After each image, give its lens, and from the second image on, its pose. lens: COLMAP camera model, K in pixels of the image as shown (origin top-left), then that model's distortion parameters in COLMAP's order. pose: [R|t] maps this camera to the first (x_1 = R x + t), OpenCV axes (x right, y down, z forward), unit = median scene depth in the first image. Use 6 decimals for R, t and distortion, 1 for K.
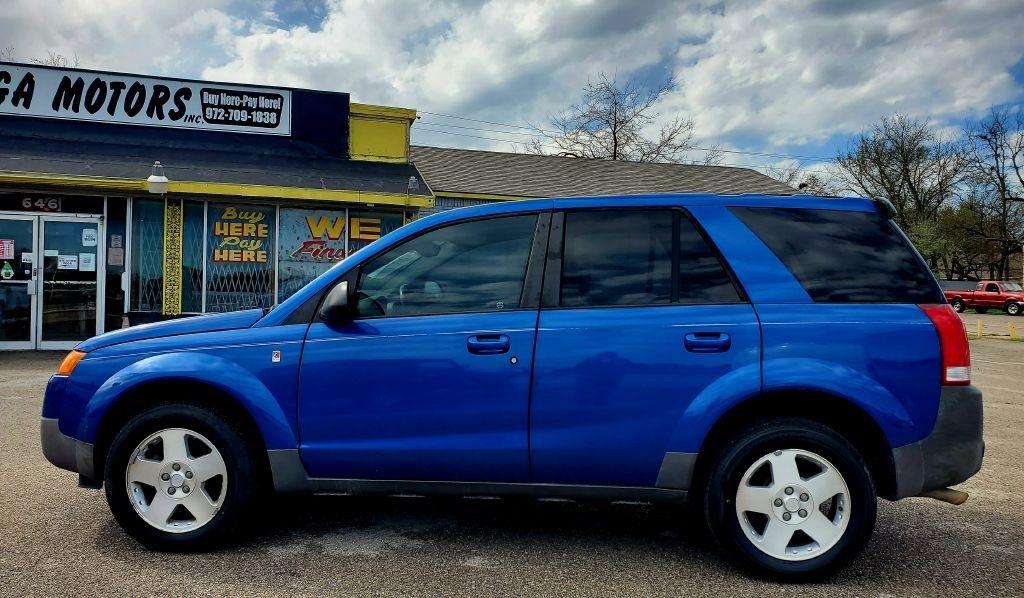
lens RADIAL K [[809.5, 0, 512.0], [0, 809.5, 299.0], [0, 0, 1]] dist [-0.044088, 0.108650]
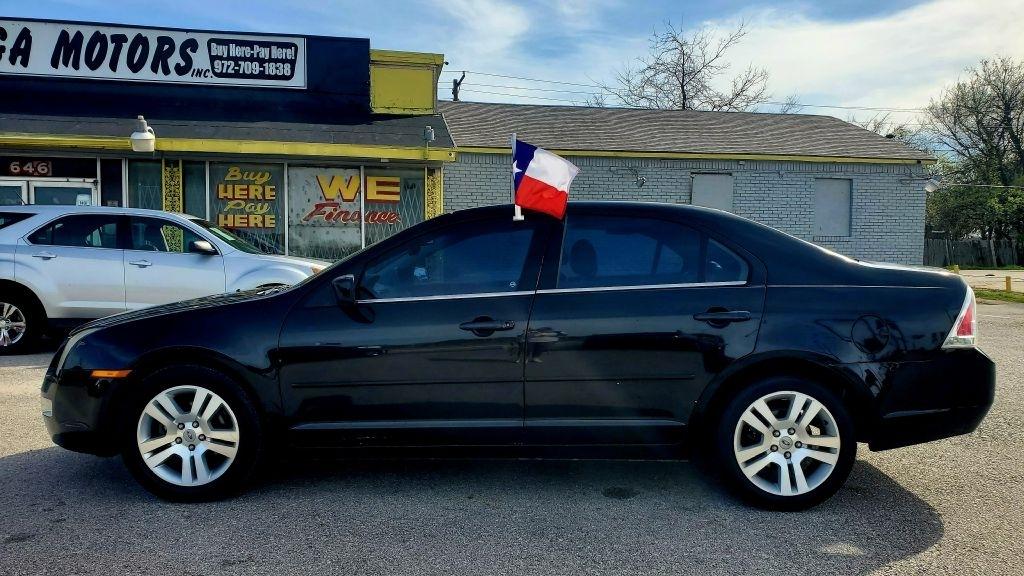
lens RADIAL K [[786.3, 0, 516.2], [0, 786.3, 297.1], [0, 0, 1]] dist [-0.029769, 0.074450]
pose [[0.995140, -0.010955, -0.097864, 0.047929], [0.015068, 0.999029, 0.041390, 0.000232], [0.097315, -0.042664, 0.994339, 0.138640]]
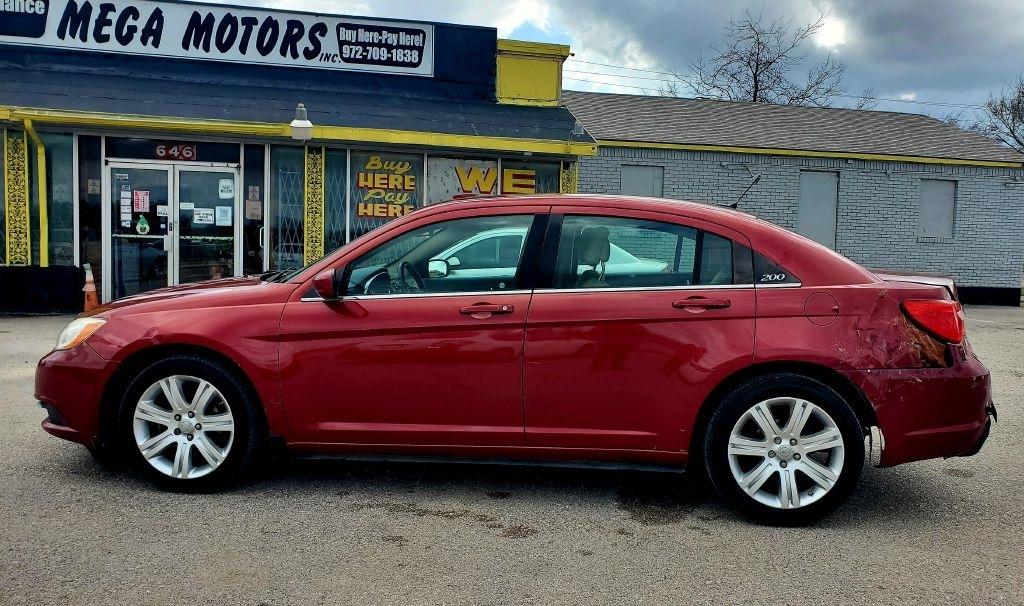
lens RADIAL K [[832.2, 0, 550.1], [0, 832.2, 307.5], [0, 0, 1]] dist [-0.028590, 0.078601]
pose [[0.997273, 0.015377, -0.072186, -0.077645], [-0.010684, 0.997831, 0.064951, -0.006409], [0.073028, -0.064003, 0.995274, 0.071416]]
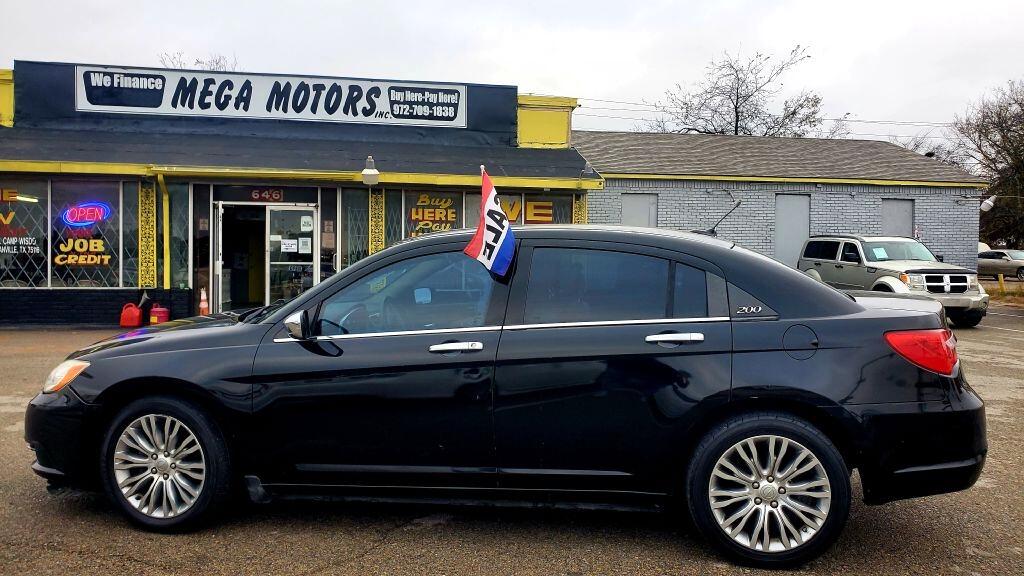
lens RADIAL K [[777.6, 0, 512.0], [0, 777.6, 288.0], [0, 0, 1]] dist [0.049210, -0.091415]
pose [[0.992973, -0.006400, -0.118170, -0.093597], [0.009314, 0.999666, 0.024123, -0.008160], [0.117976, -0.025054, 0.992700, -0.059434]]
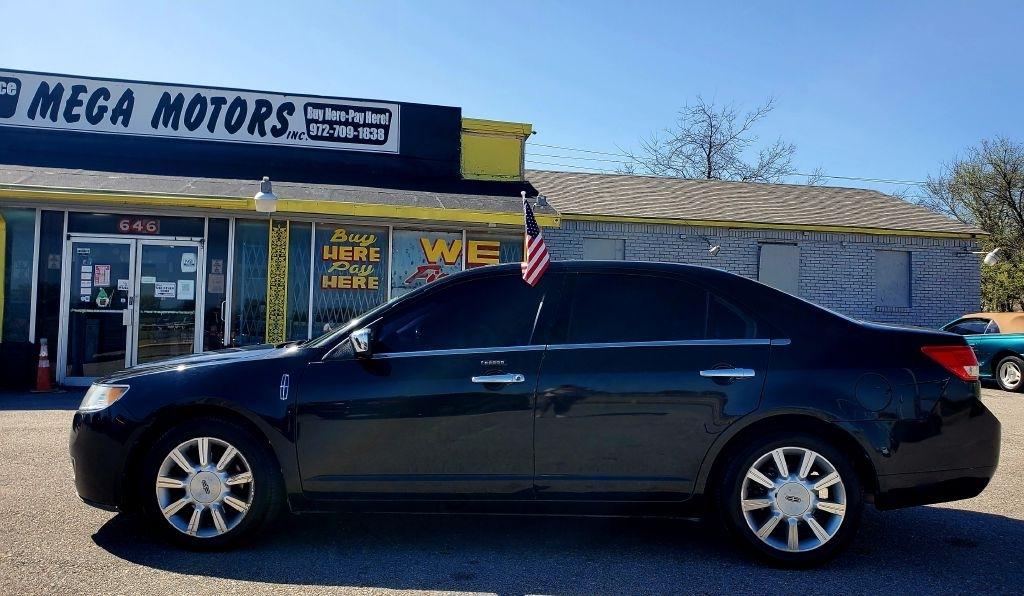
lens RADIAL K [[811.6, 0, 533.2], [0, 811.6, 294.3], [0, 0, 1]] dist [-0.025999, 0.060515]
pose [[0.998807, -0.003054, -0.048727, -0.081334], [0.000768, 0.998900, -0.046877, 0.002432], [0.048816, 0.046784, 0.997711, 0.096550]]
